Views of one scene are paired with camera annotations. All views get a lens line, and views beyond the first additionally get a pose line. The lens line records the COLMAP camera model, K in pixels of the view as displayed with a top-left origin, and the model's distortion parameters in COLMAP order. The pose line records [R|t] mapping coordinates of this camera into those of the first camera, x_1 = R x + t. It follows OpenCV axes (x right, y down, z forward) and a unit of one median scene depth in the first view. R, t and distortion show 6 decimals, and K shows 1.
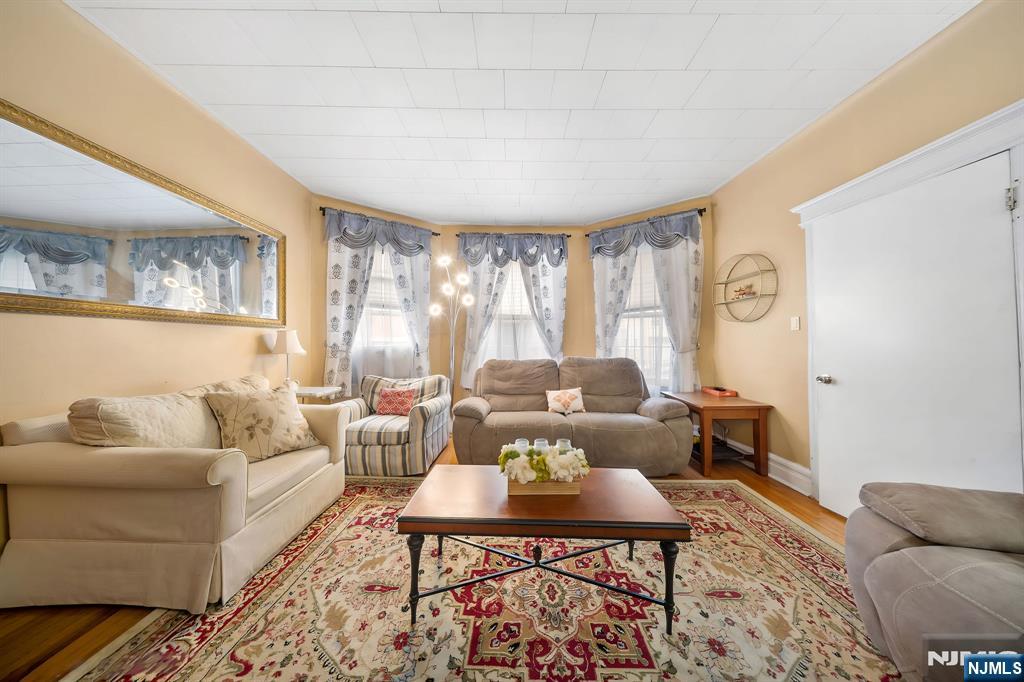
lens RADIAL K [[305.6, 0, 509.9], [0, 305.6, 338.6], [0, 0, 1]] dist [0.000816, -0.000071]
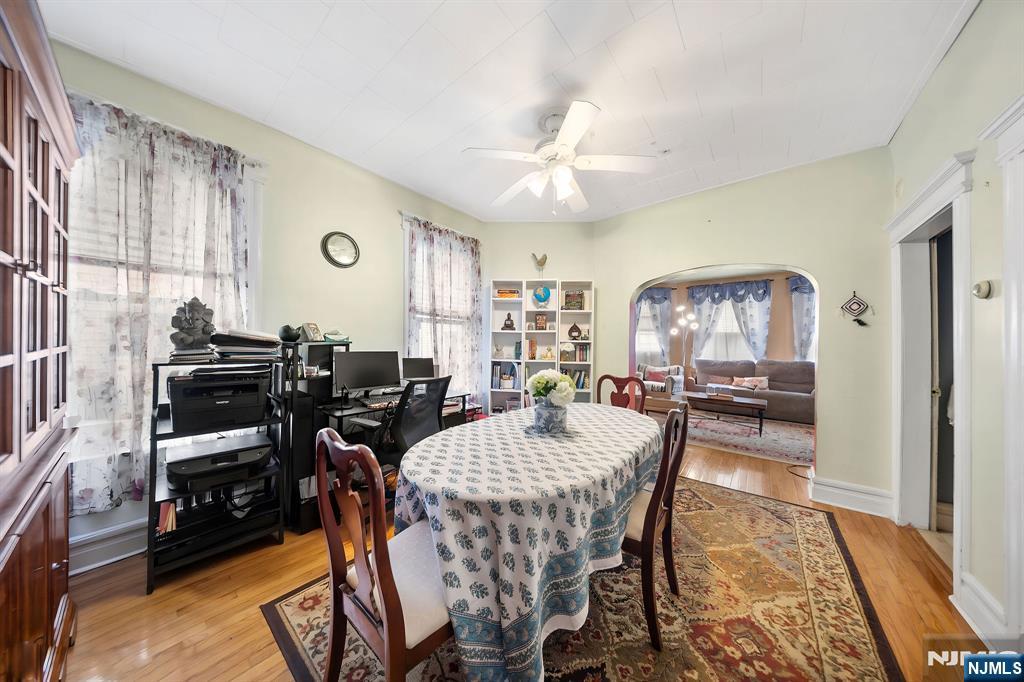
lens RADIAL K [[305.6, 0, 509.9], [0, 305.6, 338.6], [0, 0, 1]] dist [0.000816, -0.000071]
pose [[0.777199, 0.001908, -0.629252, 0.167338], [-0.004132, 0.999989, -0.002072, -0.046668], [0.629241, 0.004211, 0.777199, -1.196558]]
